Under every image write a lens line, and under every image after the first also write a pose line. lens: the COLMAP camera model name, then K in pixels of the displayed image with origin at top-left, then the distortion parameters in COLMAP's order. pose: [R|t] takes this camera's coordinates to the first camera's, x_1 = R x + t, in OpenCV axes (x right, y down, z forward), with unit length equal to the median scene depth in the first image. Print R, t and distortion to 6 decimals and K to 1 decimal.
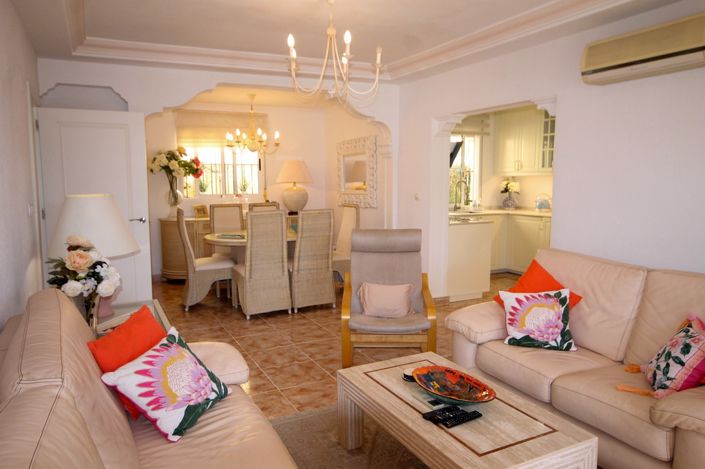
lens RADIAL K [[515.6, 0, 355.5], [0, 515.6, 234.4], [0, 0, 1]] dist [-0.009971, -0.002885]
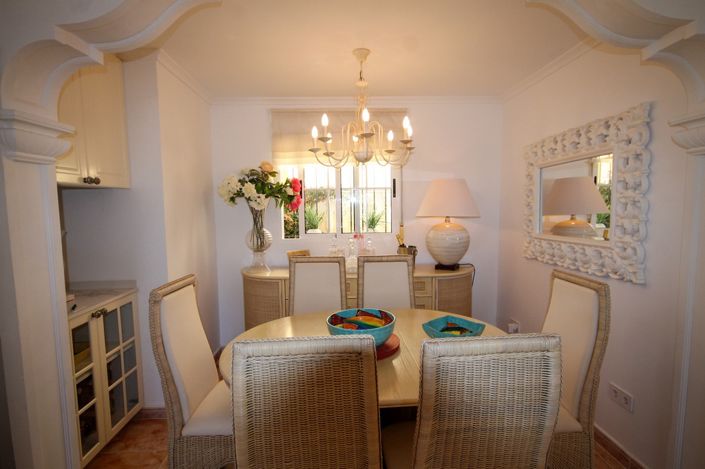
lens RADIAL K [[353.0, 0, 357.9], [0, 353.0, 237.8], [0, 0, 1]] dist [0.000660, 0.001539]
pose [[0.918537, 0.031047, -0.394115, -0.053652], [-0.036126, 0.999332, -0.005474, -0.073077], [0.393682, 0.019266, 0.919045, 0.611613]]
